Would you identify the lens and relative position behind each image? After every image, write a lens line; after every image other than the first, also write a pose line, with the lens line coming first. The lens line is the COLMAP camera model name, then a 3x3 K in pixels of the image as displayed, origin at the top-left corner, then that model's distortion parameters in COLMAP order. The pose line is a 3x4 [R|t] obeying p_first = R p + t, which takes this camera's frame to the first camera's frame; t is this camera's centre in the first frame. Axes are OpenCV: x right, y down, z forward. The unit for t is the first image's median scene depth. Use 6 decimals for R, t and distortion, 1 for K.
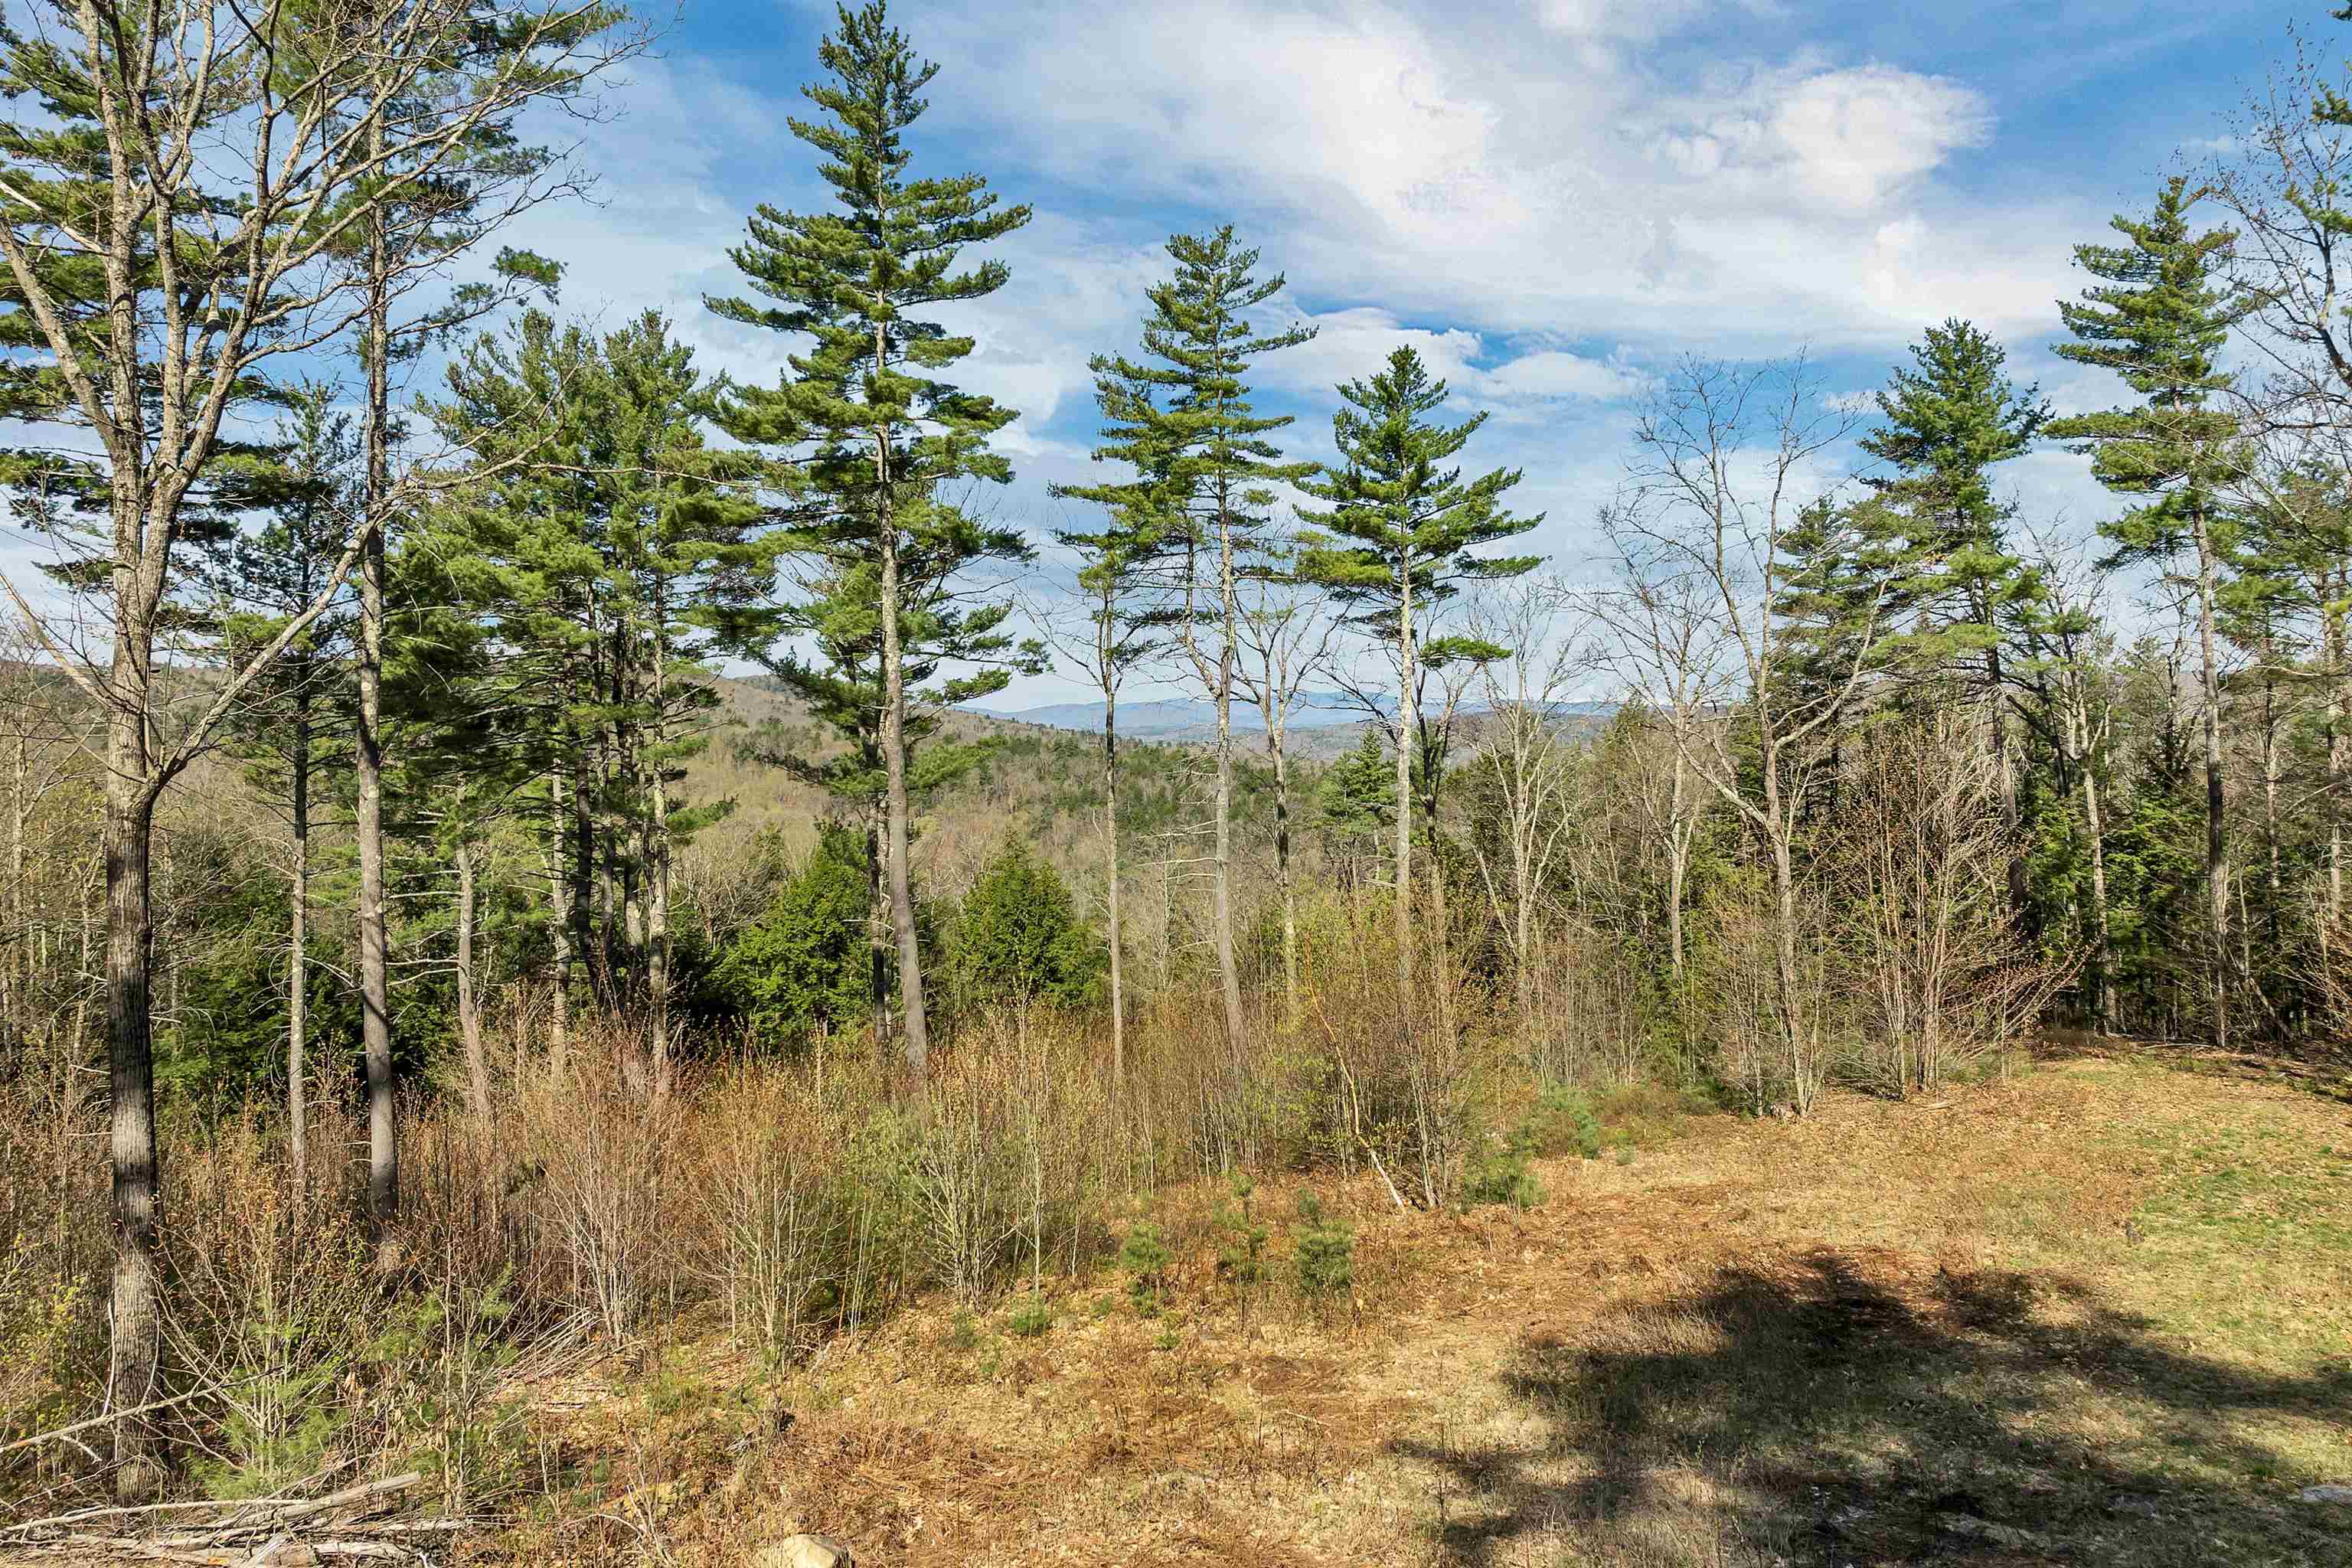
lens RADIAL K [[1715.0, 0, 1153.4], [0, 1715.0, 776.3], [0, 0, 1]] dist [-0.052676, 0.034848]
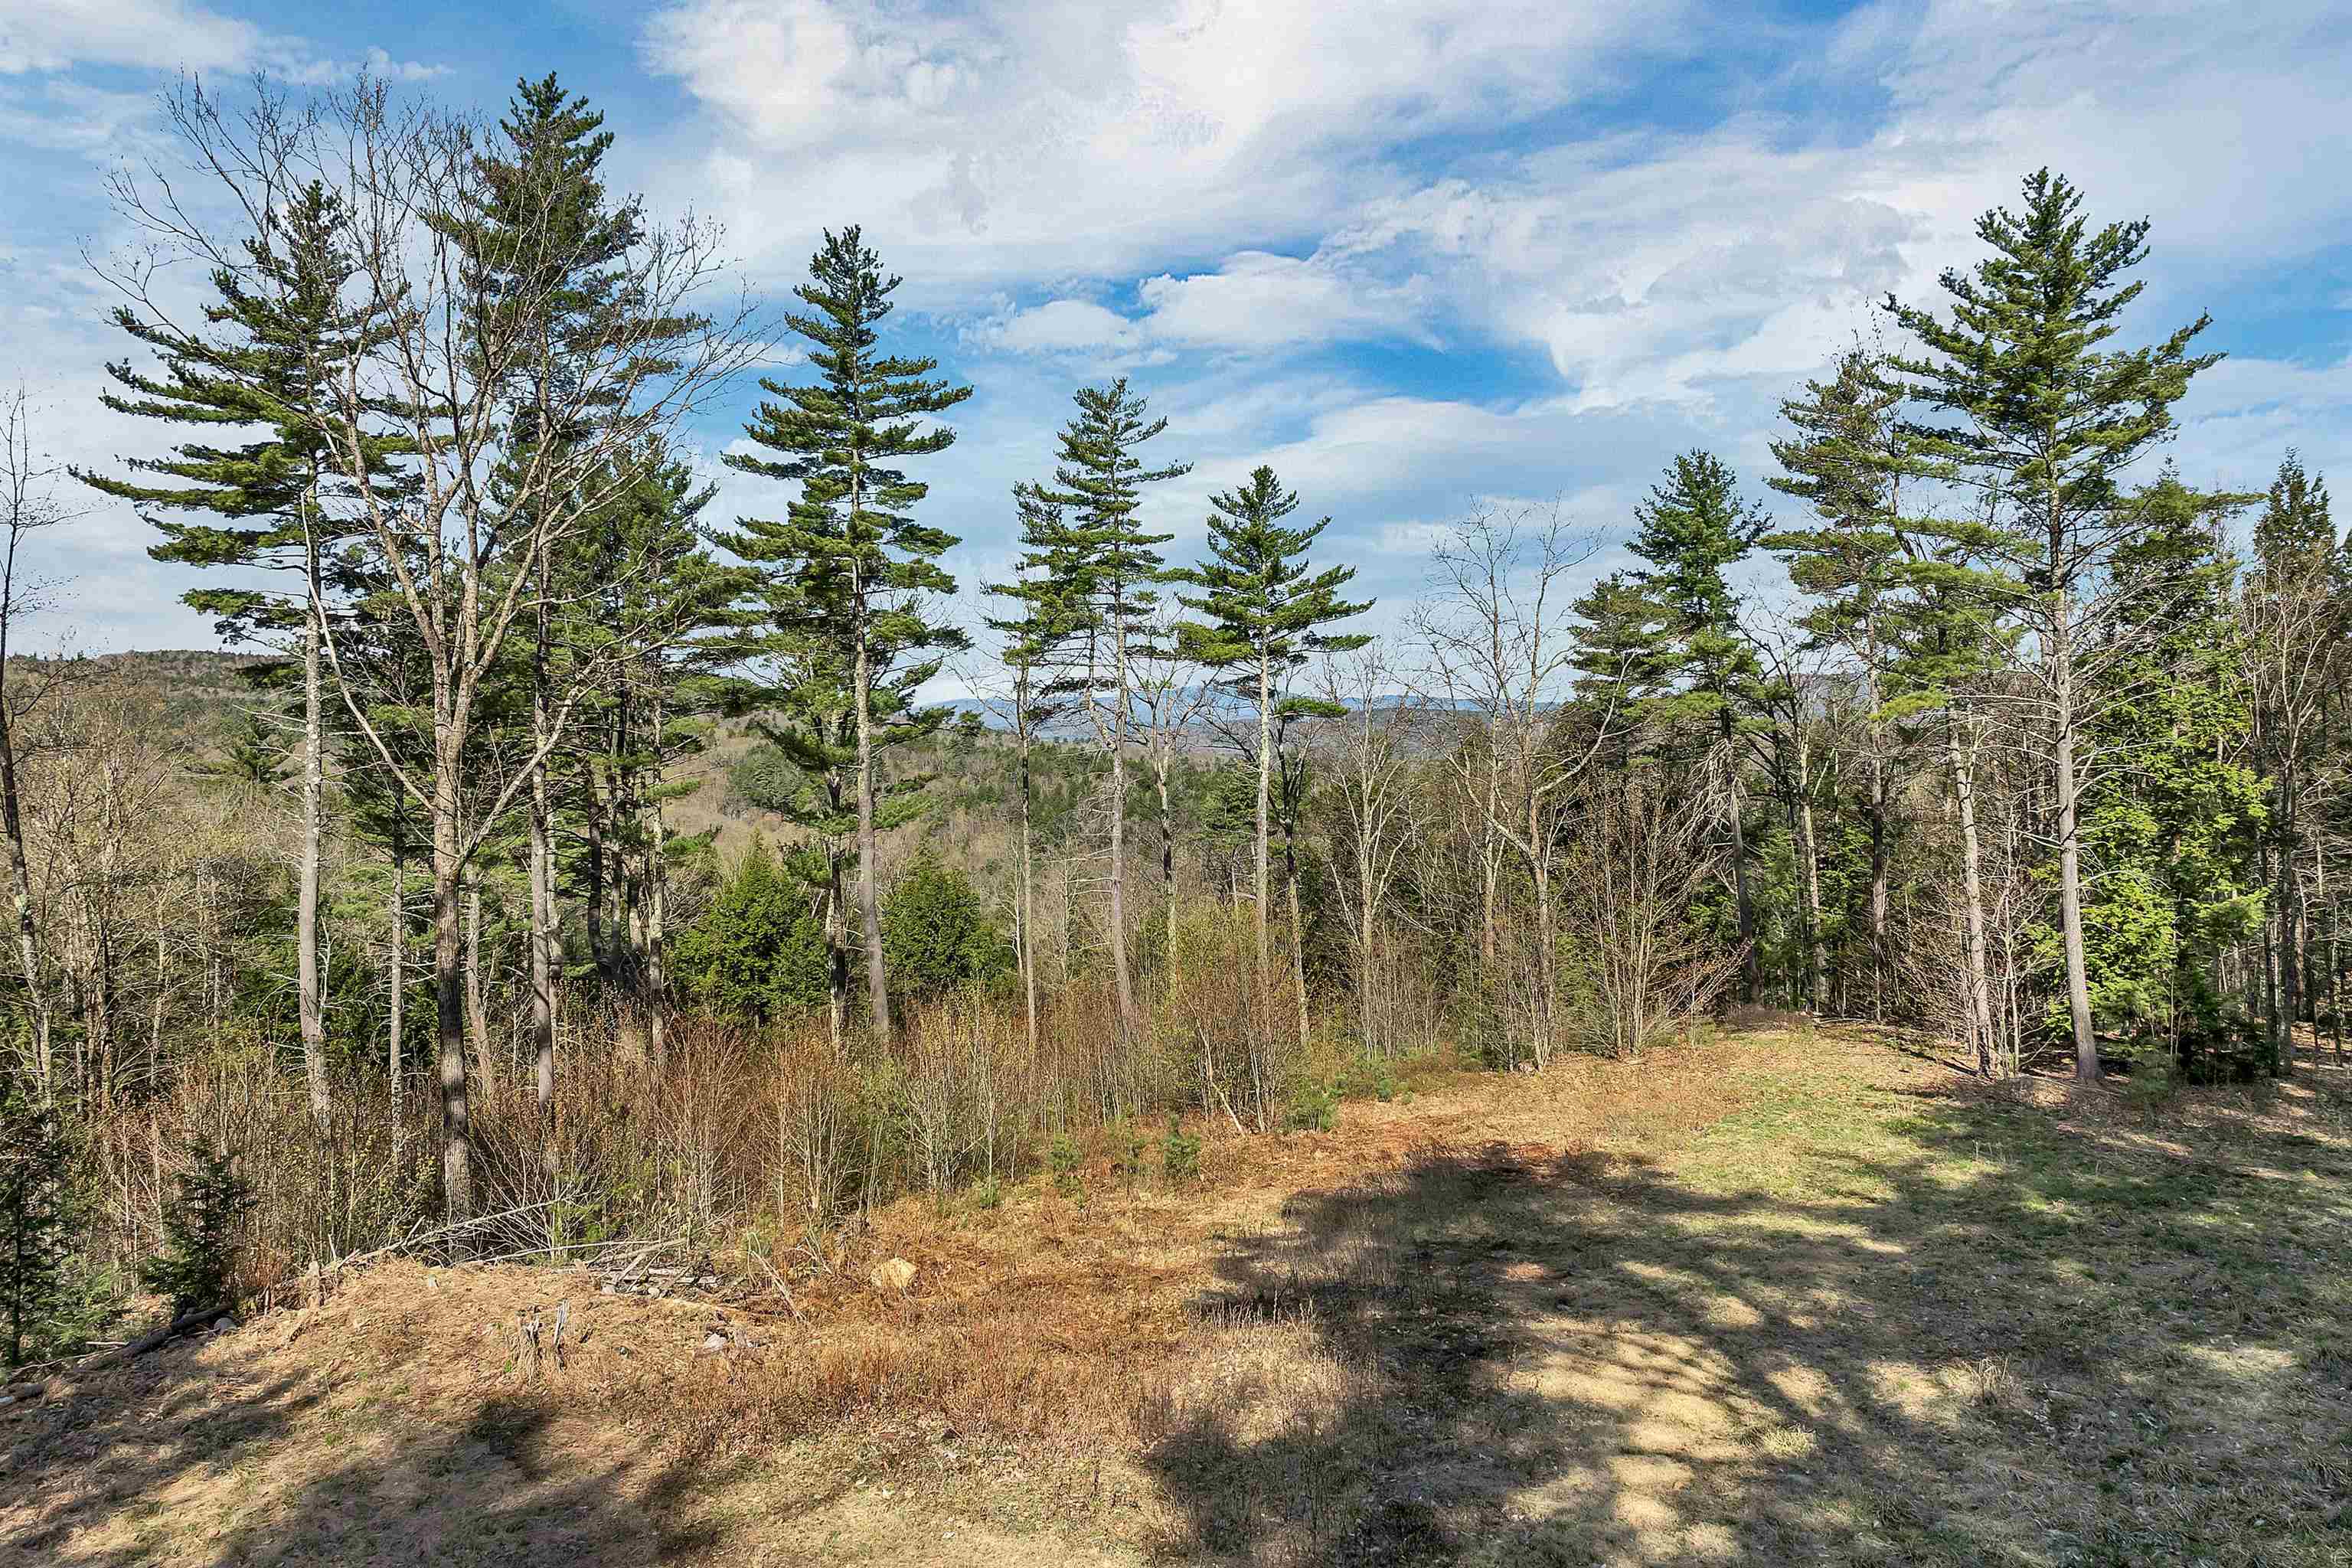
lens RADIAL K [[1715.0, 0, 1190.7], [0, 1715.0, 773.5], [0, 0, 1]] dist [-0.052676, 0.034848]
pose [[0.996611, 0.002728, 0.082213, -0.009246], [-0.002822, 0.999995, 0.001033, -0.030296], [-0.082210, -0.001261, 0.996614, -0.263413]]
